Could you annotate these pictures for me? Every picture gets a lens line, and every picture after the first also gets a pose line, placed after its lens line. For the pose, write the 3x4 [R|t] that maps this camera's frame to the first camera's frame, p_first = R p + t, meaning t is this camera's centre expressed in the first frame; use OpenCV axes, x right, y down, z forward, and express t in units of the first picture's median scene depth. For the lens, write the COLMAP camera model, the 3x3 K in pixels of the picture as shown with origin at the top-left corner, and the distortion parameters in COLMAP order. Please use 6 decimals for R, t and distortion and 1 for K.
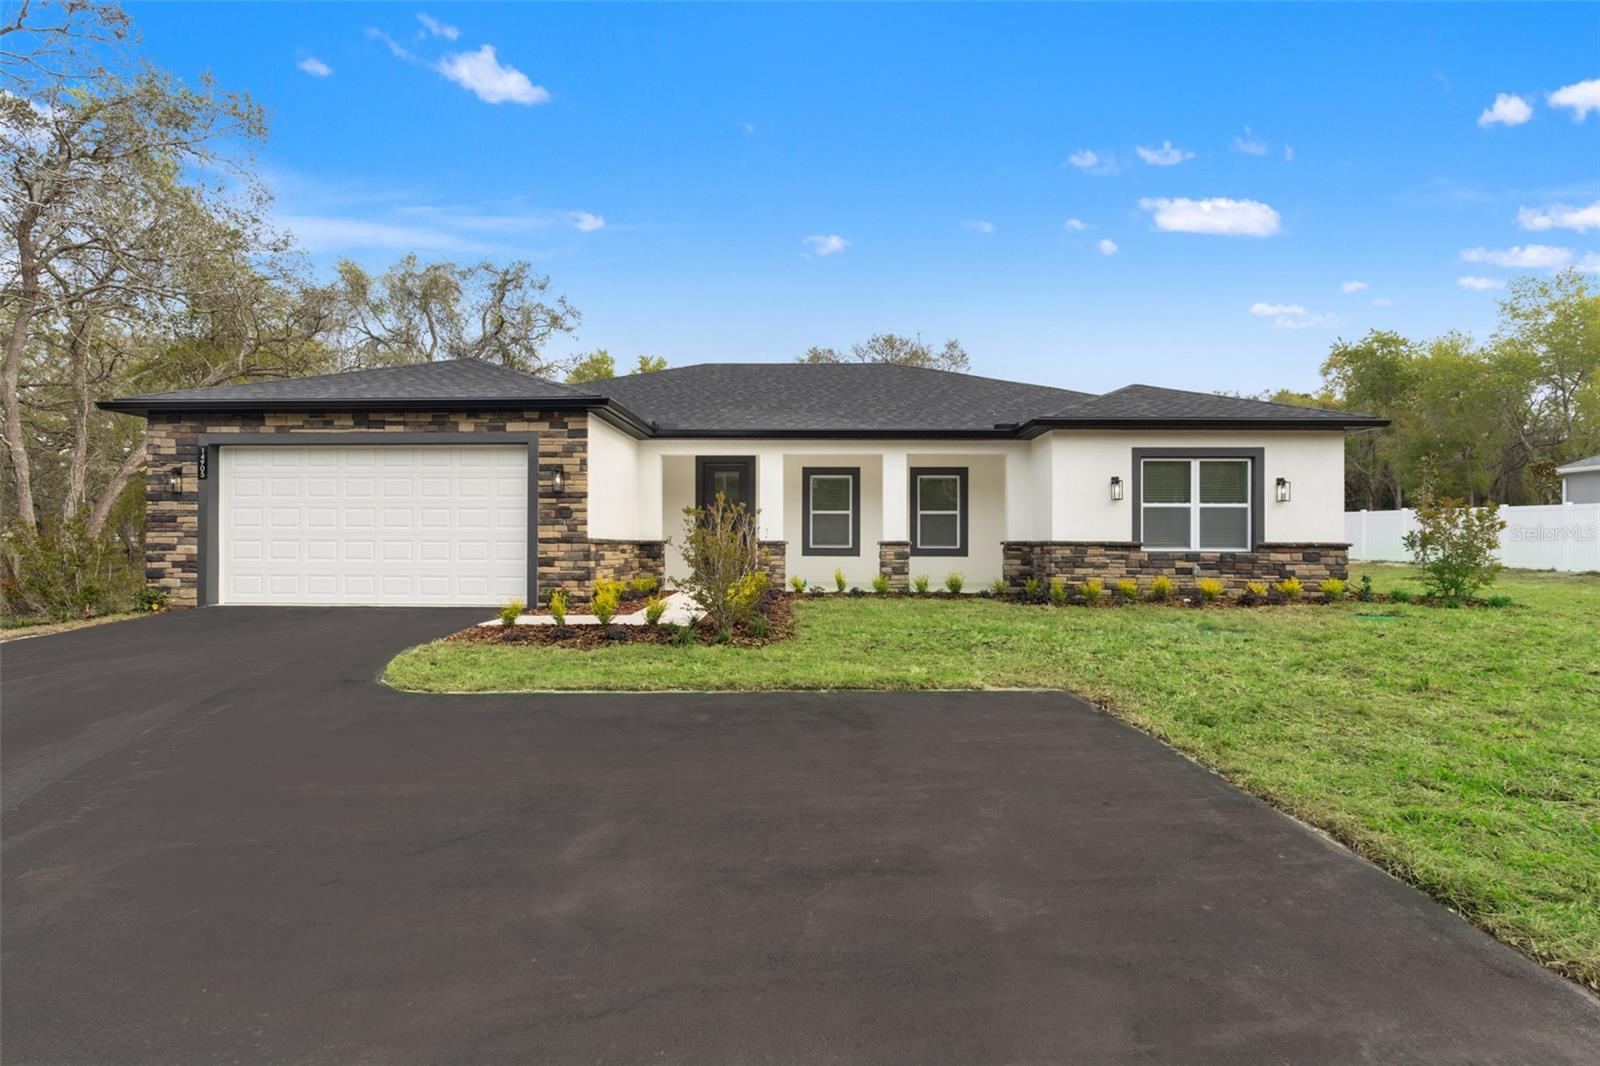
lens RADIAL K [[719.3, 0, 799.6], [0, 719.3, 529.7], [0, 0, 1]] dist [-0.005168, -0.000436]
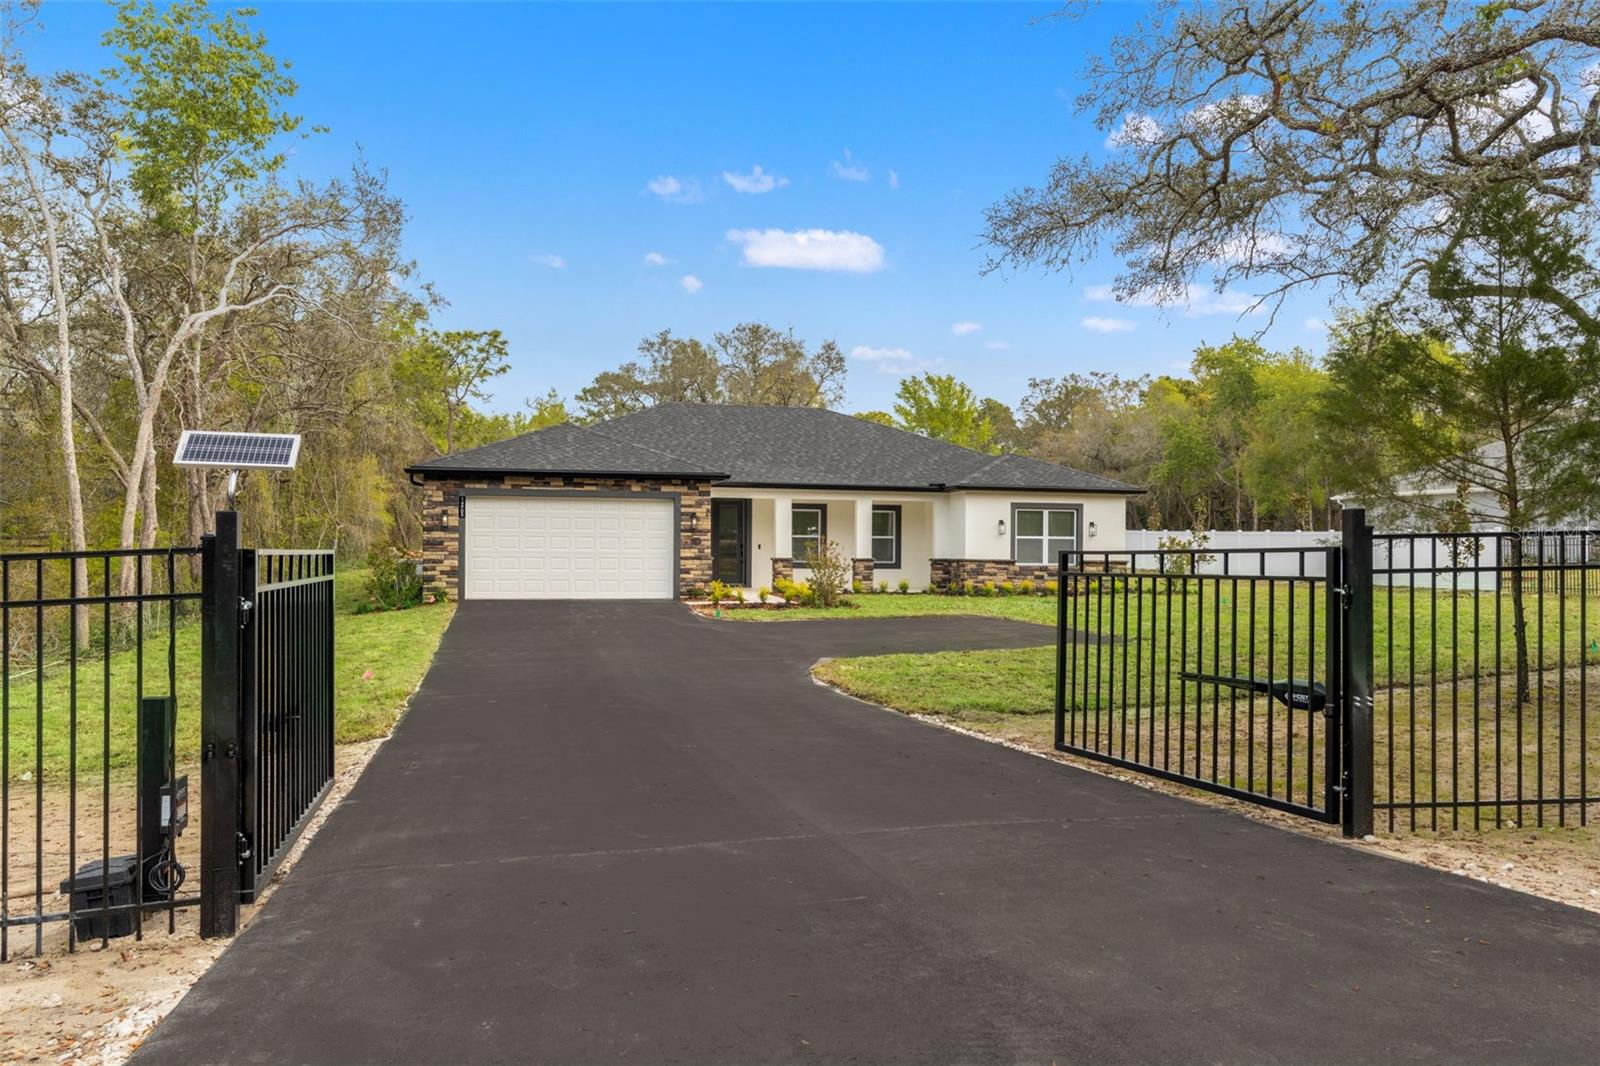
lens RADIAL K [[1140.5, 0, 800.0], [0, 1140.5, 533.0], [0, 0, 1]] dist [-0.004969, -0.000447]
pose [[0.964920, 0.009274, 0.262380, -0.692279], [-0.009873, 0.999951, 0.000968, -0.042027], [-0.262358, -0.003524, 0.964964, -1.402406]]
